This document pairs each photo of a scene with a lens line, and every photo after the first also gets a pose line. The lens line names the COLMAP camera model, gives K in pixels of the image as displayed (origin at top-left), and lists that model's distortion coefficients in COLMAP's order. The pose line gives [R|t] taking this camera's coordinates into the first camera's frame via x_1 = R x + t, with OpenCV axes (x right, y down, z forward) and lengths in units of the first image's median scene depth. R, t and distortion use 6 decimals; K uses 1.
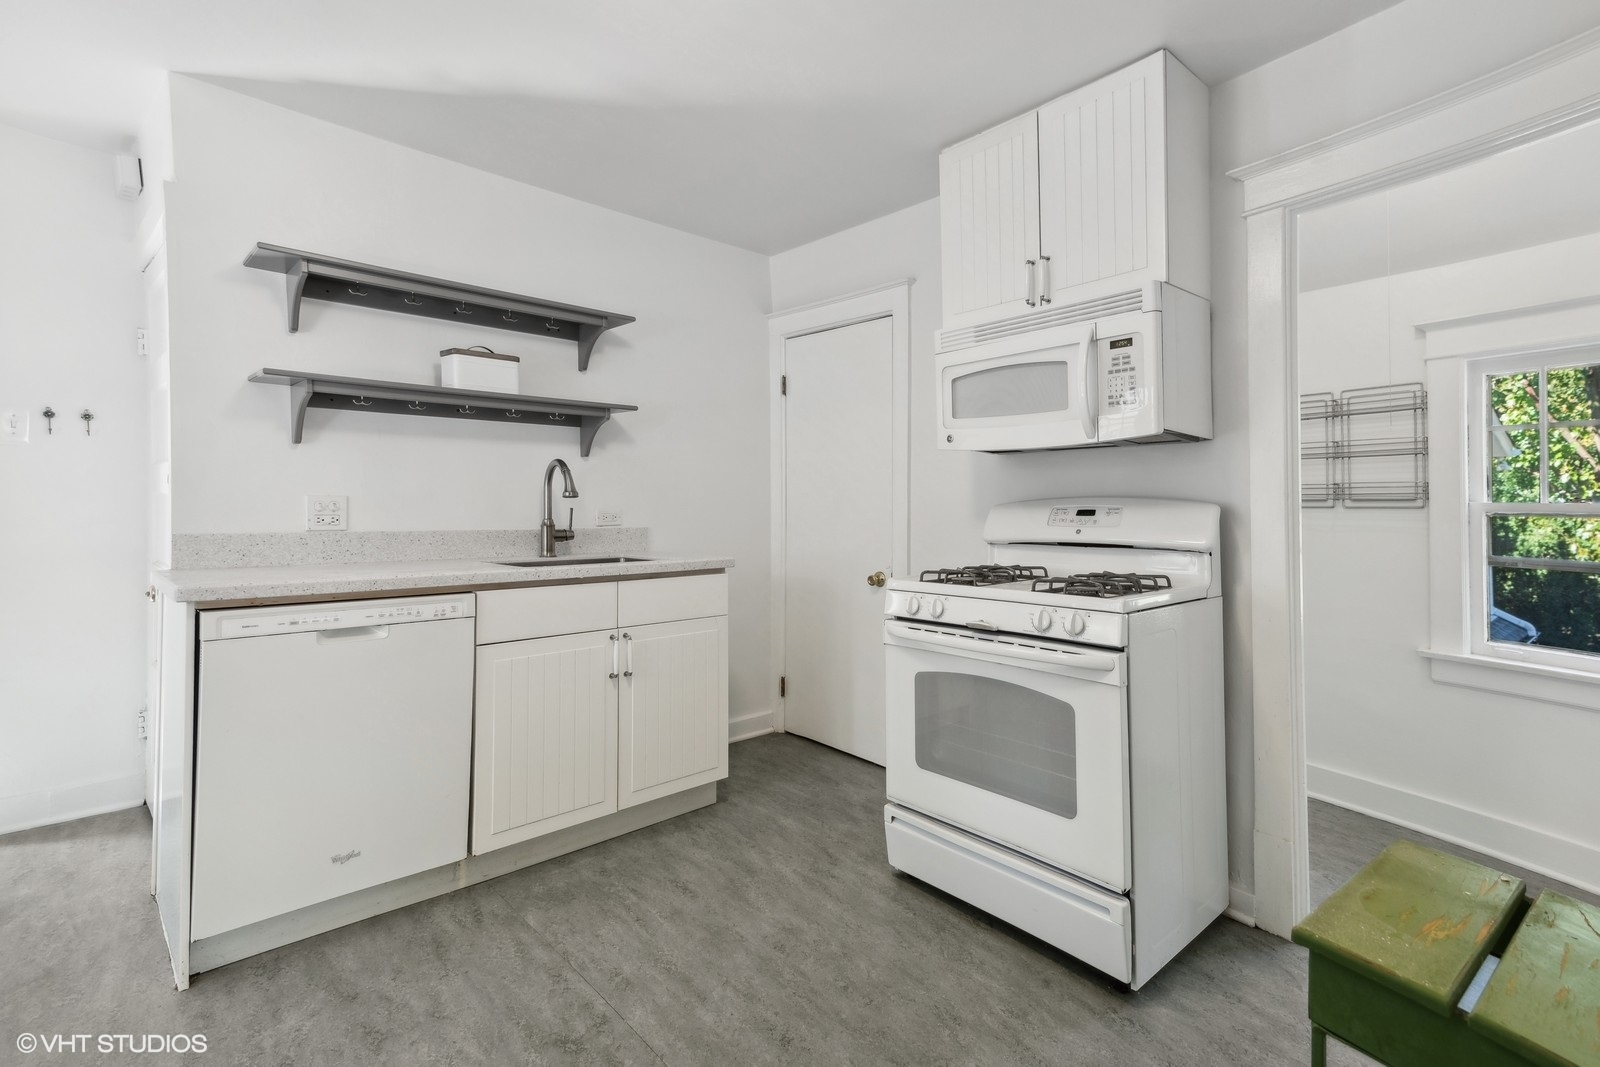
lens RADIAL K [[770.1, 0, 811.1], [0, 770.1, 507.4], [0, 0, 1]] dist [0.097799, -0.000391]
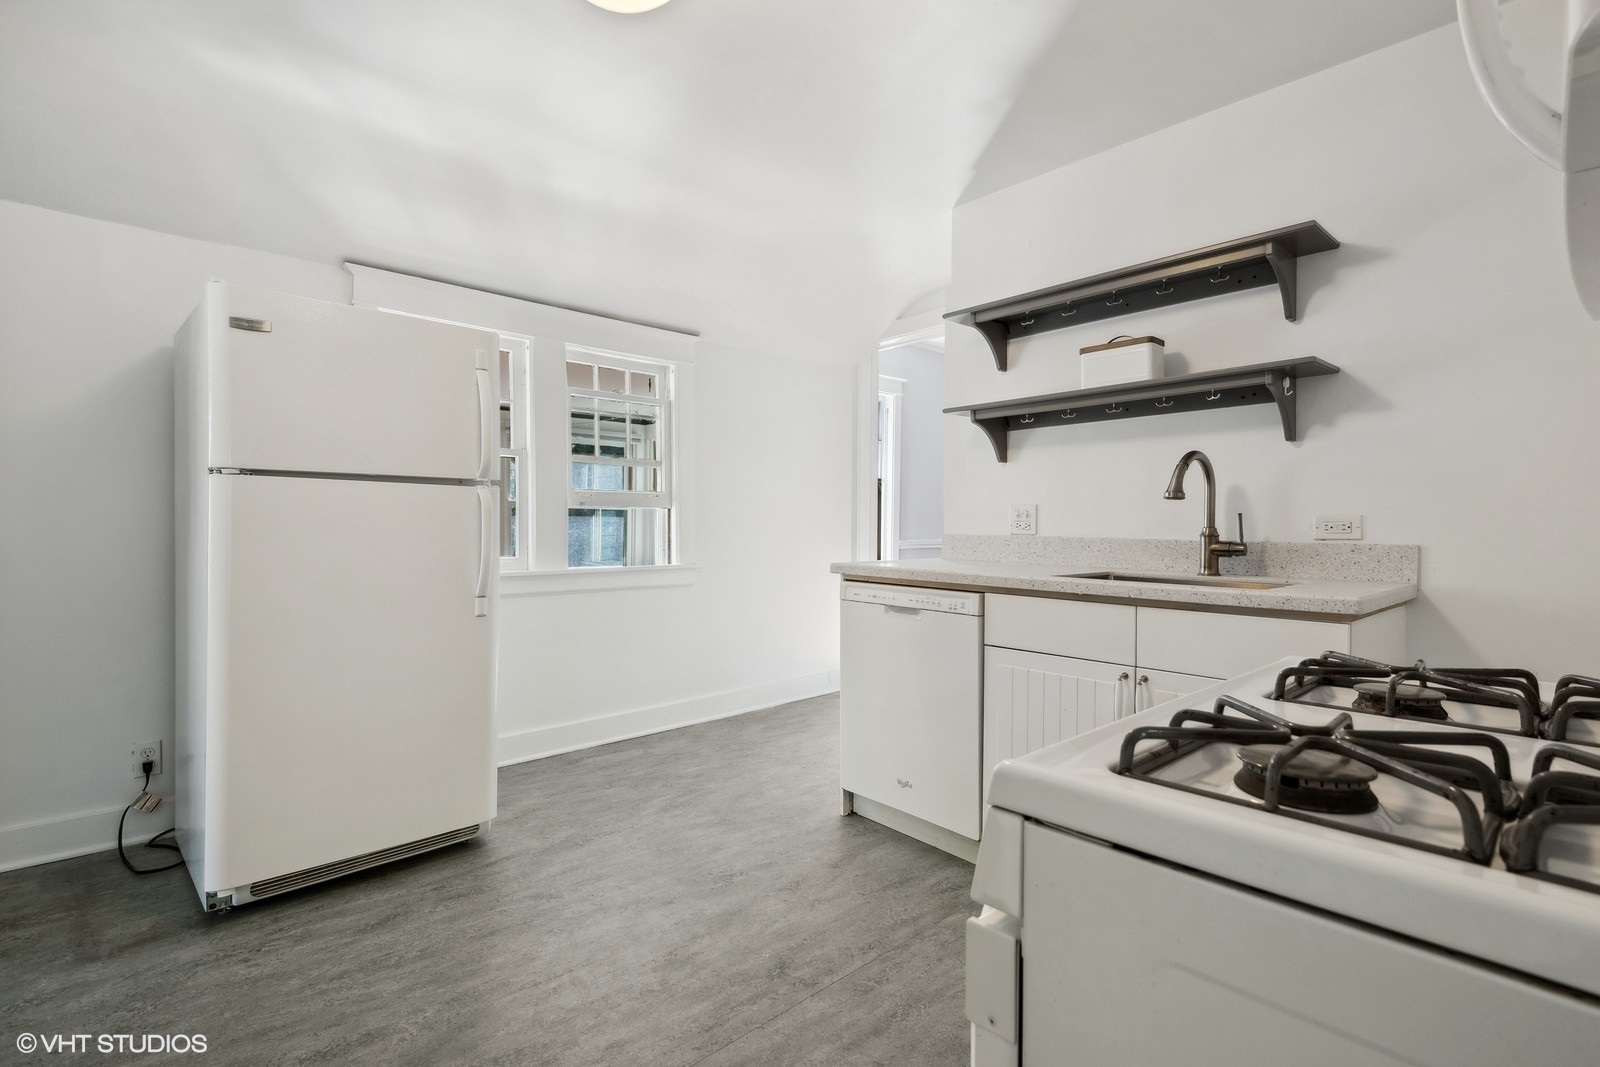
lens RADIAL K [[763.3, 0, 793.8], [0, 763.3, 549.8], [0, 0, 1]] dist [0.026125, -0.000111]
pose [[0.001256, 0.033178, -0.999449, 0.524694], [-0.007146, 0.999424, 0.033169, 0.017526], [0.999974, 0.007100, 0.001493, 0.683608]]
